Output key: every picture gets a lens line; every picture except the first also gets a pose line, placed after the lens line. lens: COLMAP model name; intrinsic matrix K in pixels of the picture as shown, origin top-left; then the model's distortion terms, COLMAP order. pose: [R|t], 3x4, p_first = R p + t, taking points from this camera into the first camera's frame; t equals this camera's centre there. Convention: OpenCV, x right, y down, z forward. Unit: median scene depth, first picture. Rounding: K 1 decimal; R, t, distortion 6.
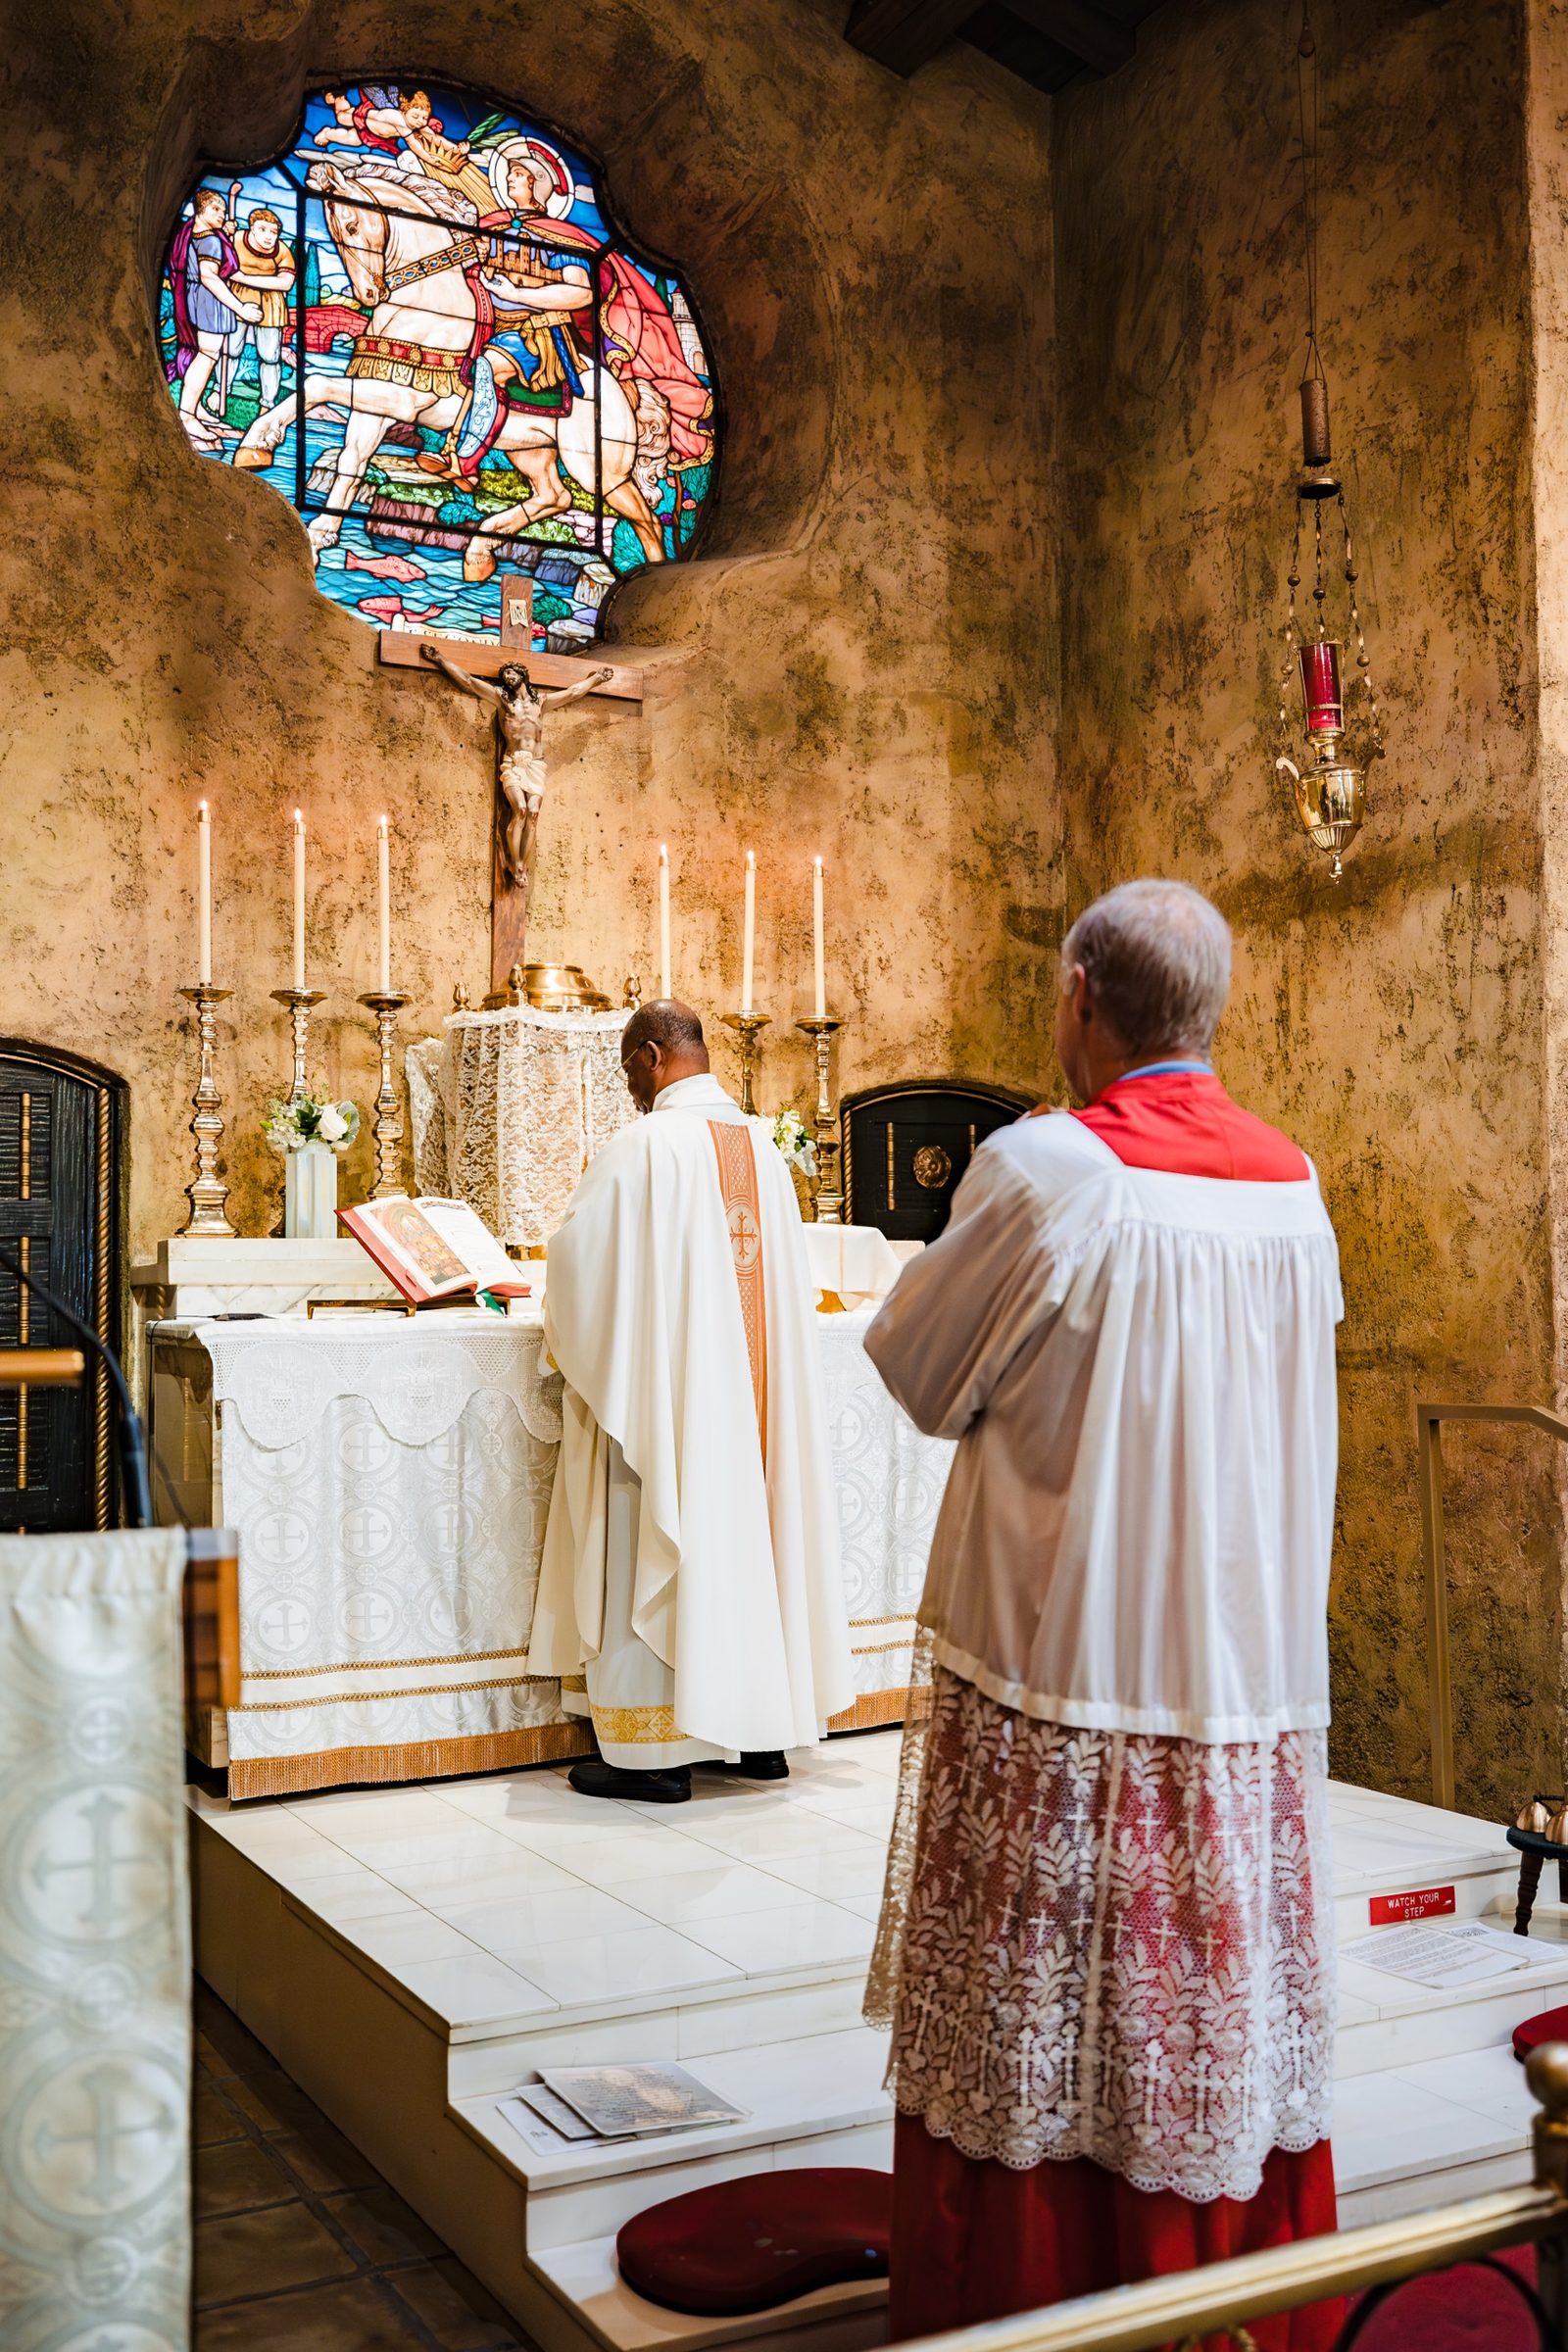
lens RADIAL K [[2297.2, 0, 784.0], [0, 2297.2, 1176.0], [0, 0, 1]] dist [-0.001085, 0.013115]
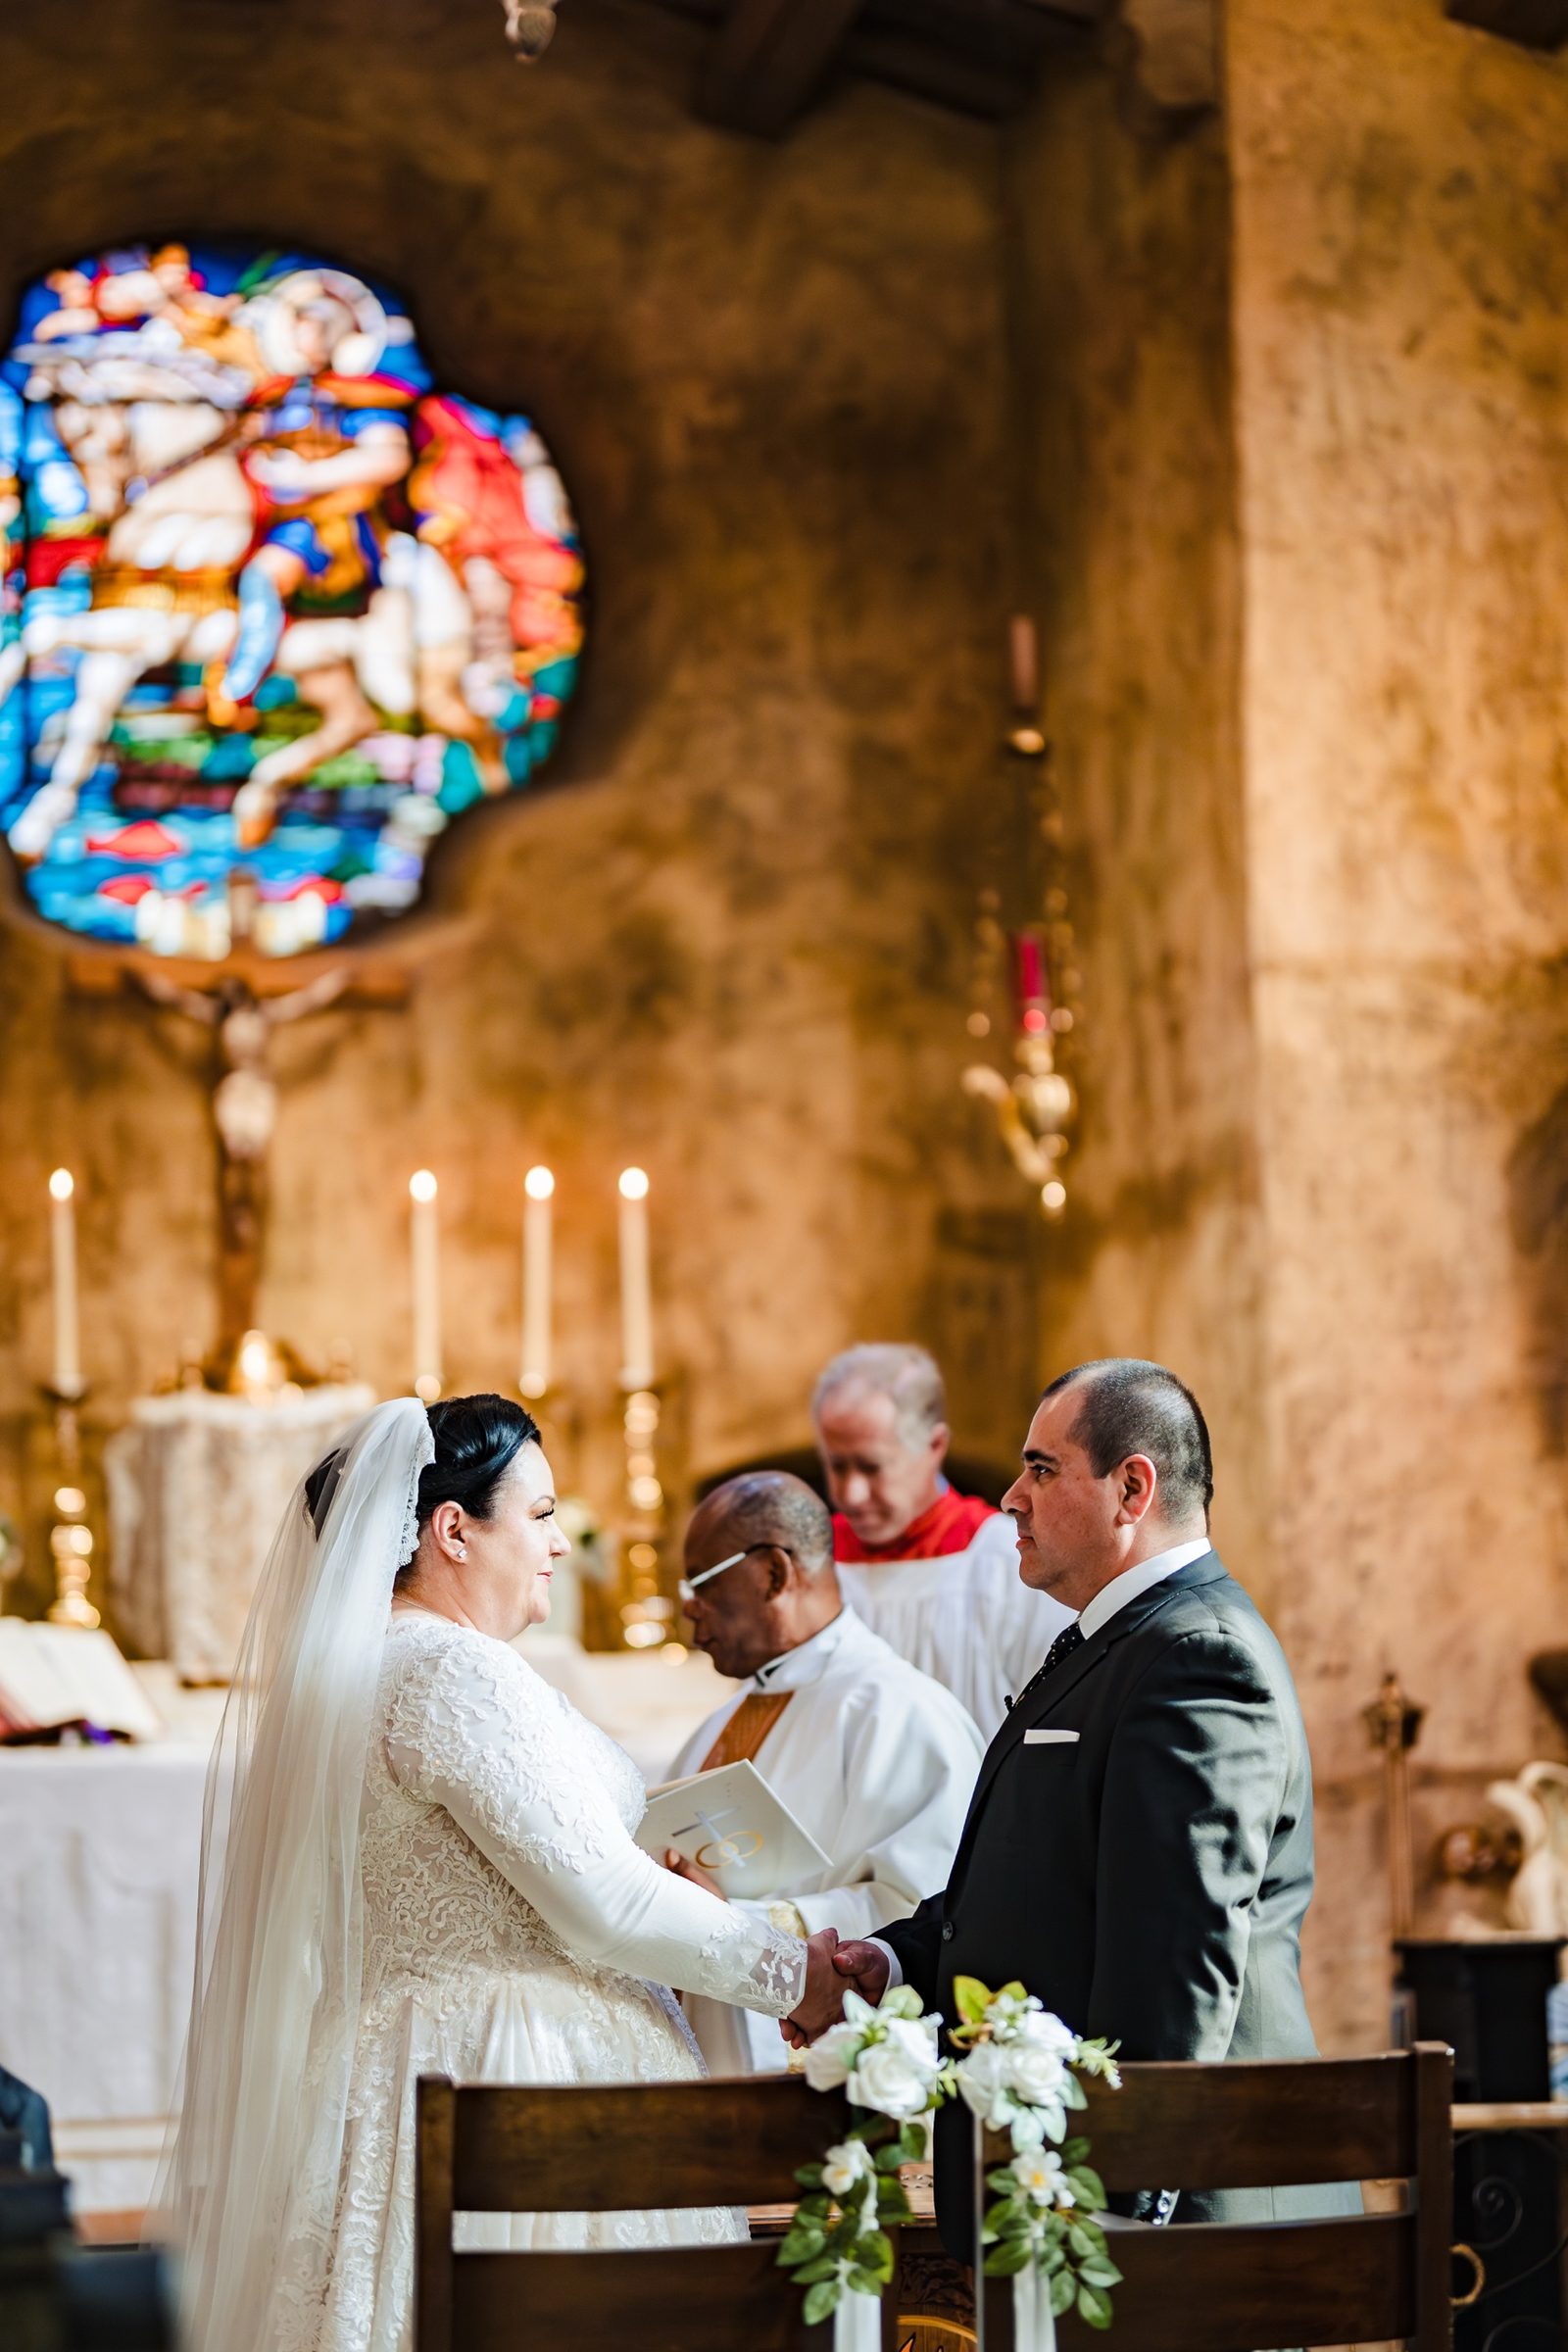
lens RADIAL K [[5532.9, 0, 784.0], [0, 5532.9, 1176.0], [0, 0, 1]] dist [0.013471, 0.054369]
pose [[0.956095, -0.051279, -0.288536, 0.586056], [0.032706, 0.997092, -0.068829, -0.005877], [0.291226, 0.056371, 0.954992, -0.768216]]
